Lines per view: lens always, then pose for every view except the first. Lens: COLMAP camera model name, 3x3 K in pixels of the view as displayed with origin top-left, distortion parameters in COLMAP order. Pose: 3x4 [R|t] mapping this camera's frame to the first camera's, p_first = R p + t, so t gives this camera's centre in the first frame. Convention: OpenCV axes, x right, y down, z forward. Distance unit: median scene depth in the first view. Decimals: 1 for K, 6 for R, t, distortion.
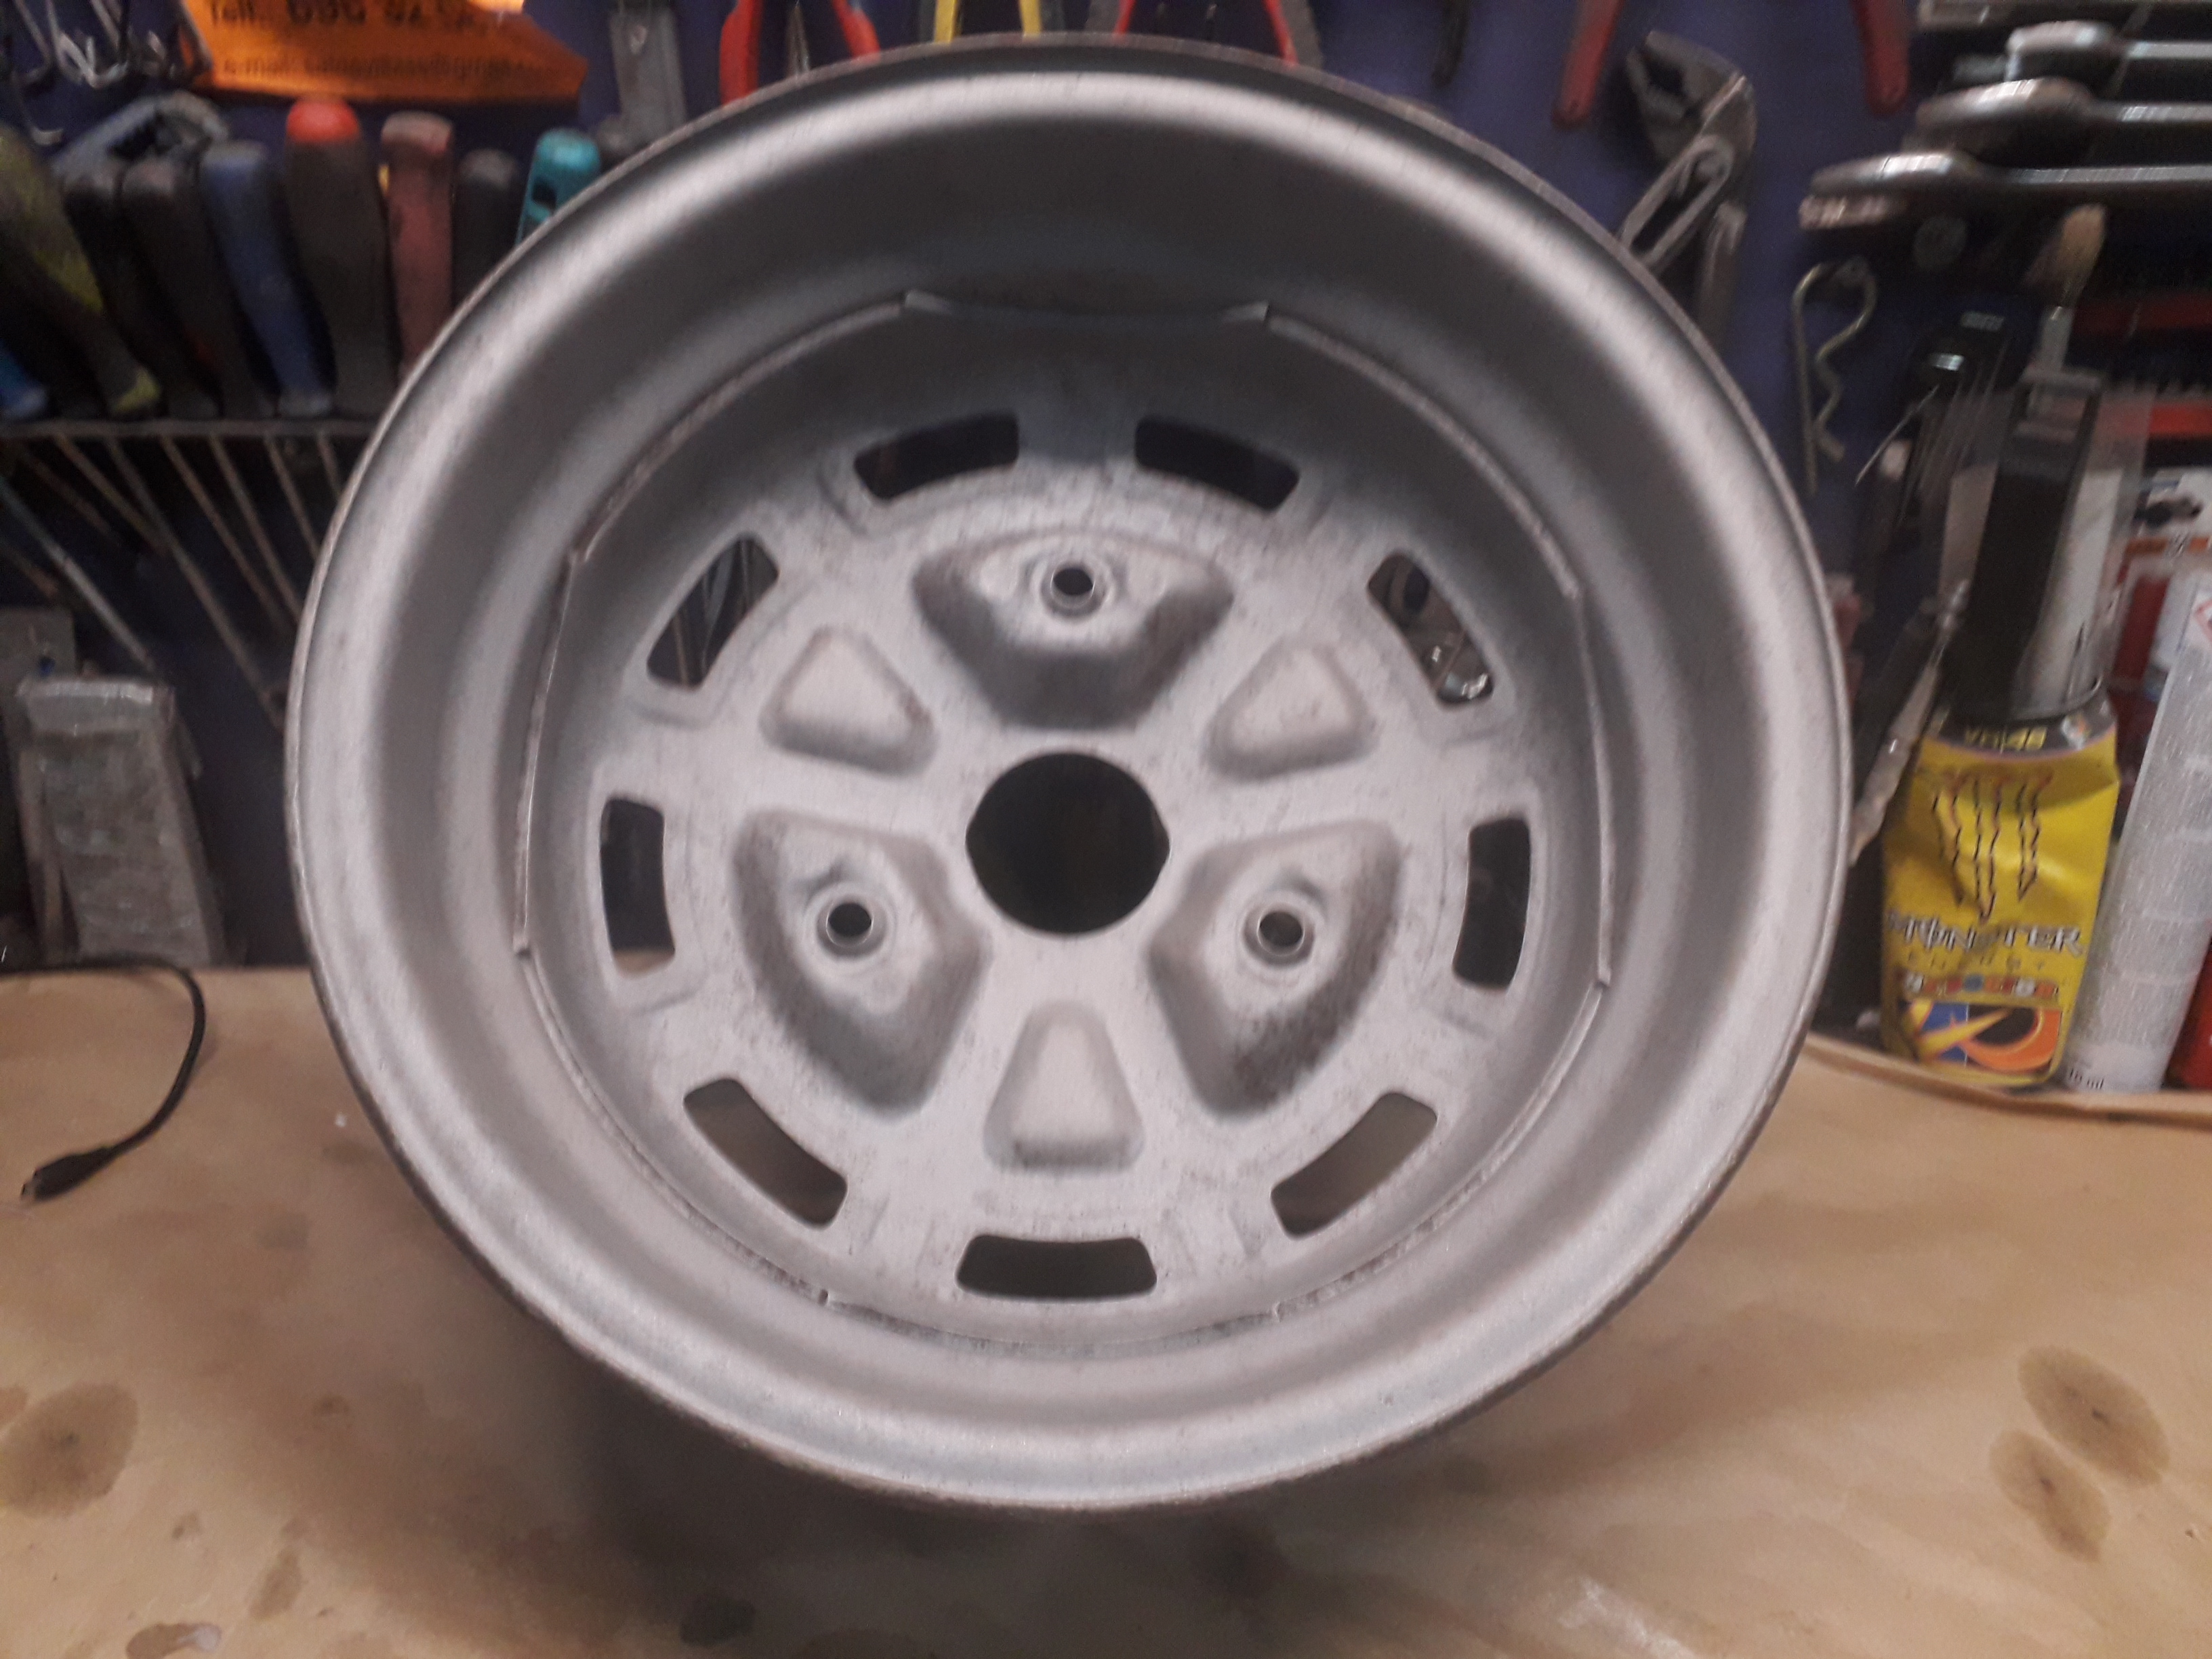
lens RADIAL K [[1797.8, 0, 1106.0], [0, 1797.8, 829.5], [0, 0, 1]] dist [0.080354, -0.094218]
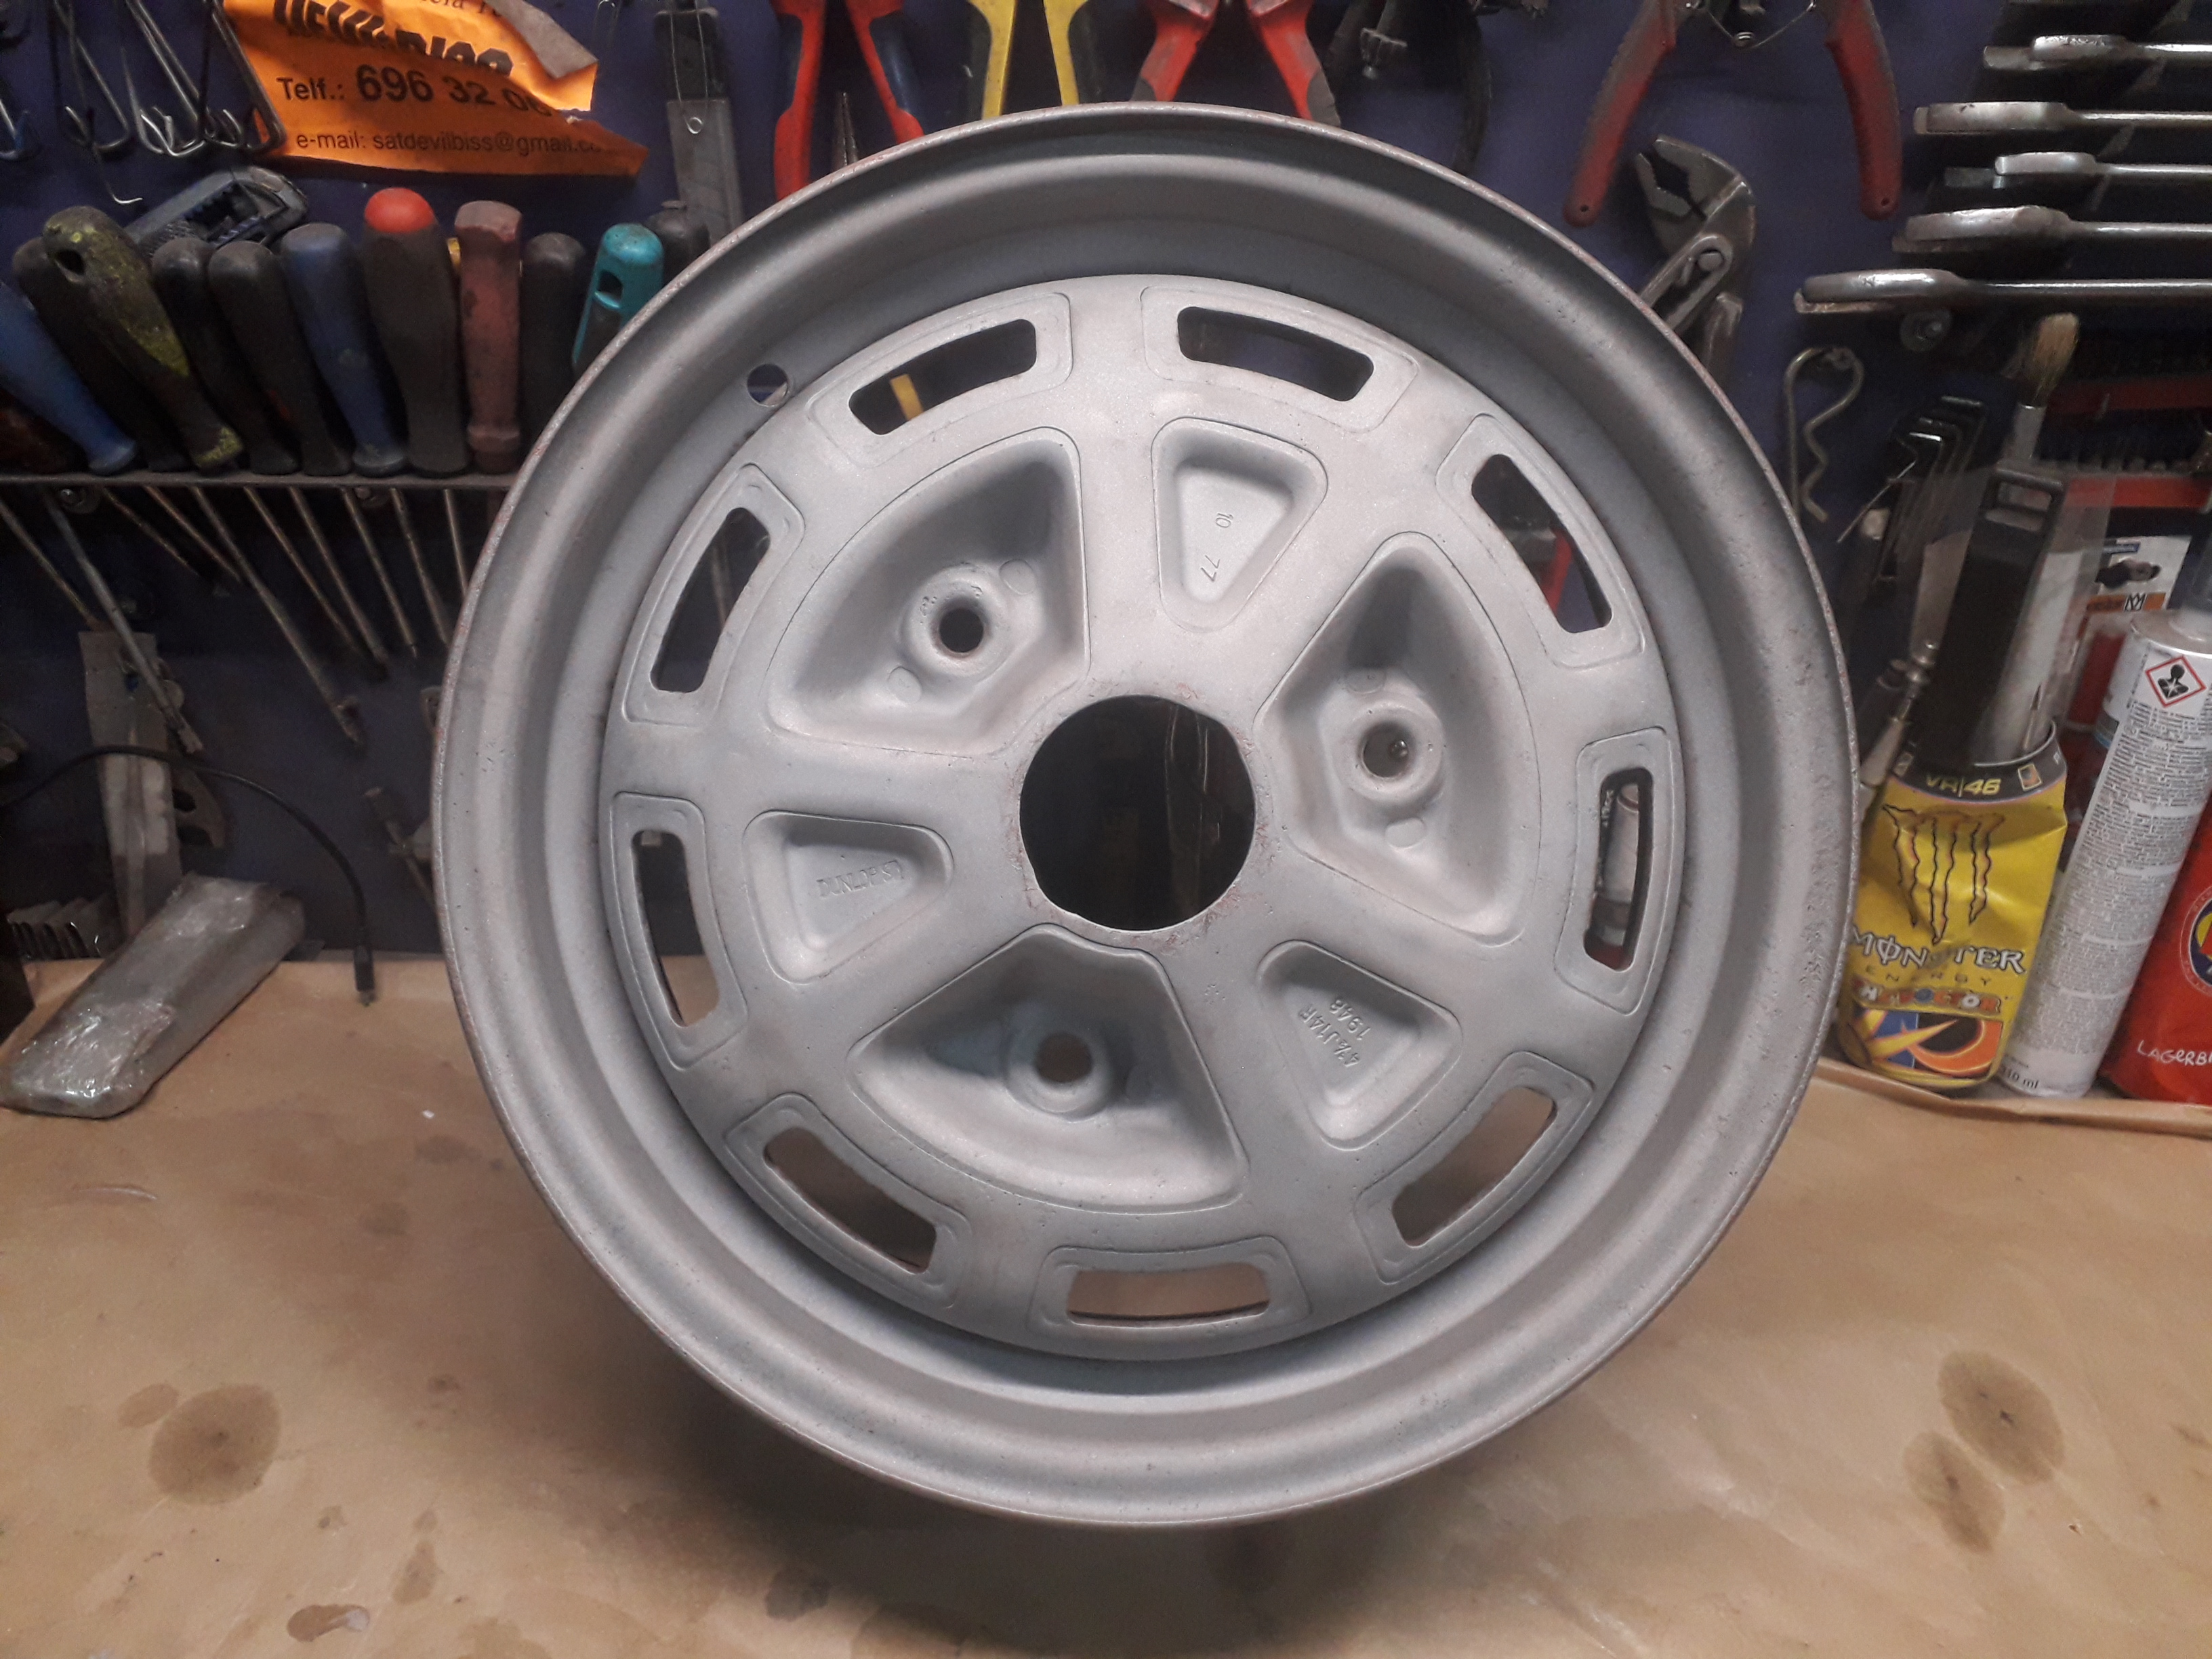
lens RADIAL K [[1818.5, 0, 1101.8], [0, 1818.5, 823.0], [0, 0, 1]] dist [0.079719, -0.107984]
pose [[0.999925, 0.011185, 0.005042, -0.022360], [-0.011625, 0.995119, 0.097990, -0.133211], [-0.003921, -0.098042, 0.995175, -0.087150]]
